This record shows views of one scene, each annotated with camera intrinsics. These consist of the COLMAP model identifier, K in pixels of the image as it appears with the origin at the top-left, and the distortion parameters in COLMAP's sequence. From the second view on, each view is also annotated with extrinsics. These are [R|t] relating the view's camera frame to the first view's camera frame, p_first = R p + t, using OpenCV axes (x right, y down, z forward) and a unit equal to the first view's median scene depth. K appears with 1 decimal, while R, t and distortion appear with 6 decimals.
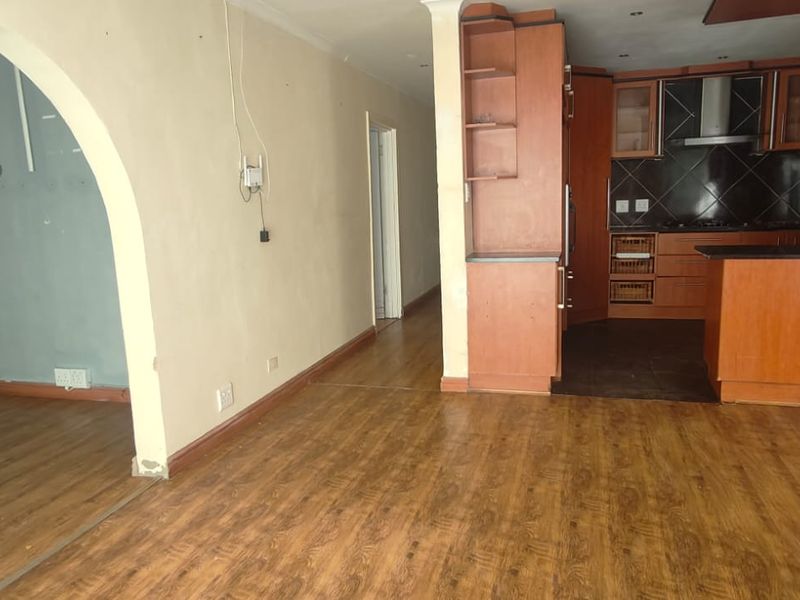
lens RADIAL K [[632.7, 0, 403.2], [0, 632.7, 304.8], [0, 0, 1]] dist [0.018734, 0.001622]
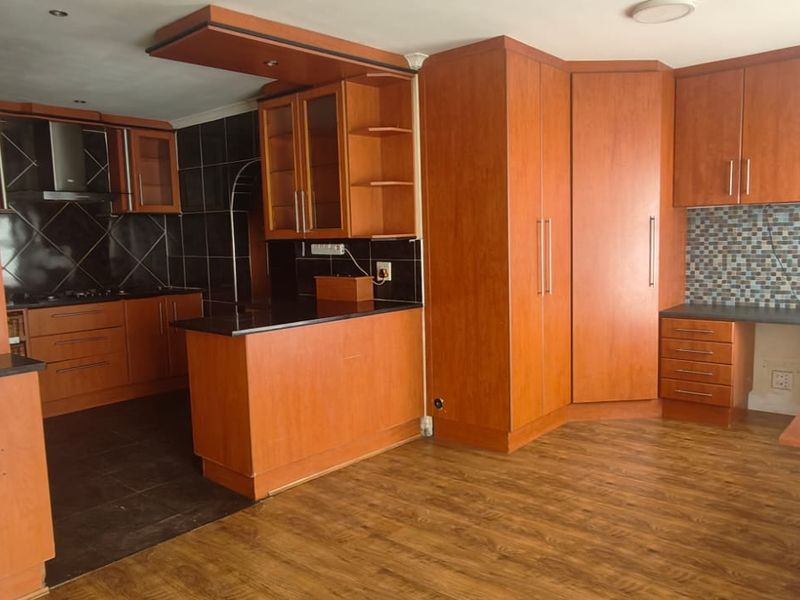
lens RADIAL K [[632.7, 0, 401.7], [0, 632.7, 300.4], [0, 0, 1]] dist [0.018734, 0.001622]
pose [[0.420233, -0.070974, 0.904637, -0.108111], [0.165951, 0.986134, 0.000278, -0.051571], [-0.892113, 0.150008, 0.426184, 0.282130]]
